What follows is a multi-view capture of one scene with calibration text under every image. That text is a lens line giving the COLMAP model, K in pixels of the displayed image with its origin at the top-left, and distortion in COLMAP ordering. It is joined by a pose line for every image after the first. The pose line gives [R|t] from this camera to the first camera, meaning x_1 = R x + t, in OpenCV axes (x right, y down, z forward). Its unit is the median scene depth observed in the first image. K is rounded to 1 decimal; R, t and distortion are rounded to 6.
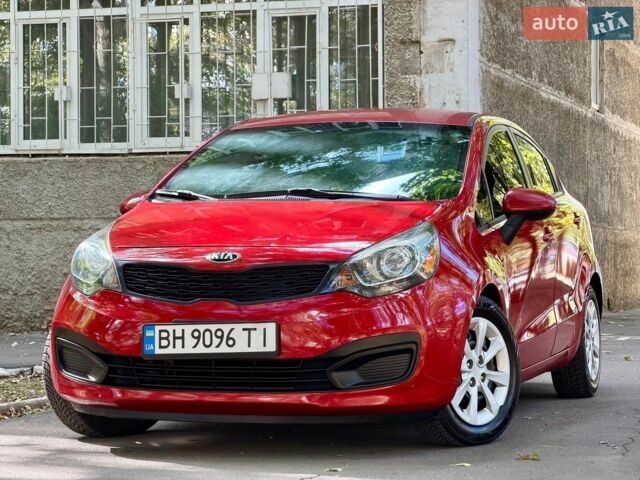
lens RADIAL K [[1924.1, 0, 321.5], [0, 1924.1, 241.9], [0, 0, 1]] dist [0.263503, 0.000000]
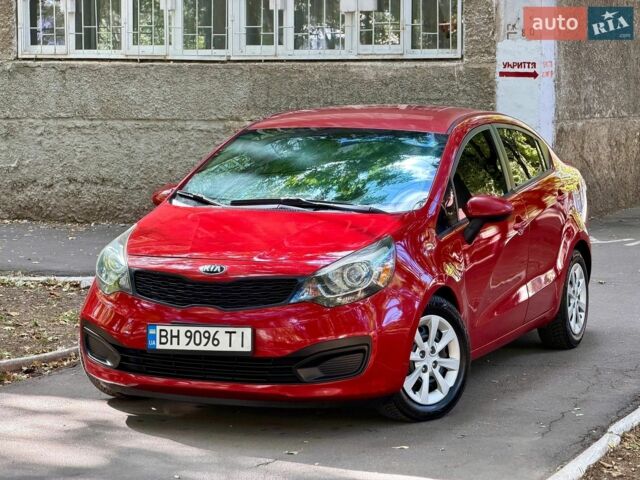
lens RADIAL K [[1924.1, 0, 315.5], [0, 1924.1, 243.4], [0, 0, 1]] dist [0.263503, 0.000000]
pose [[0.996111, 0.014710, -0.086874, 0.112685], [-0.006482, 0.995528, 0.094248, -0.117095], [0.087872, -0.093318, 0.991751, -0.188993]]
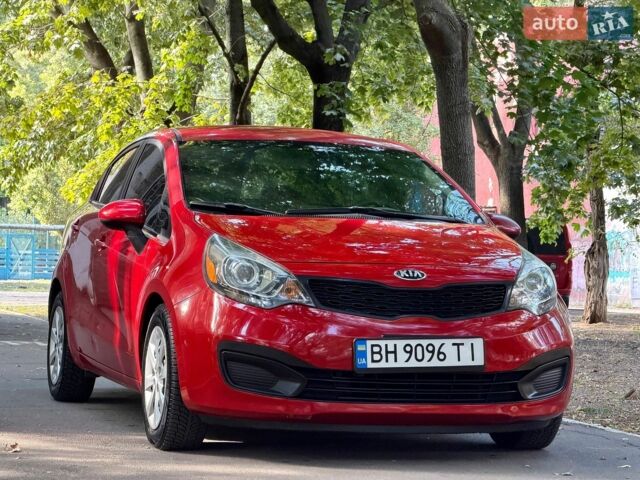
lens RADIAL K [[1924.1, 0, 319.1], [0, 1924.1, 240.6], [0, 0, 1]] dist [0.263503, 0.000000]
pose [[0.829614, 0.029789, 0.557543, -0.640547], [-0.031377, 0.999485, -0.006712, -0.001912], [-0.557456, -0.011926, 0.830121, 0.151706]]
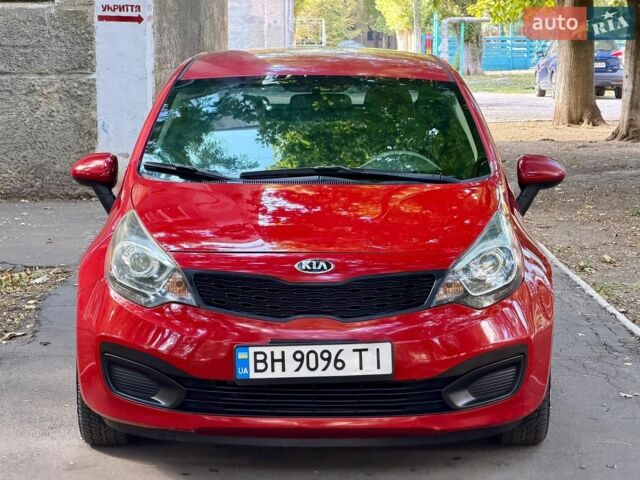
lens RADIAL K [[1924.1, 0, 337.5], [0, 1924.1, 224.7], [0, 0, 1]] dist [0.263503, 0.000000]
pose [[0.953436, -0.027514, 0.300336, -0.295739], [-0.004744, 0.994339, 0.106151, -0.102060], [-0.301557, -0.102633, 0.947908, 0.134081]]
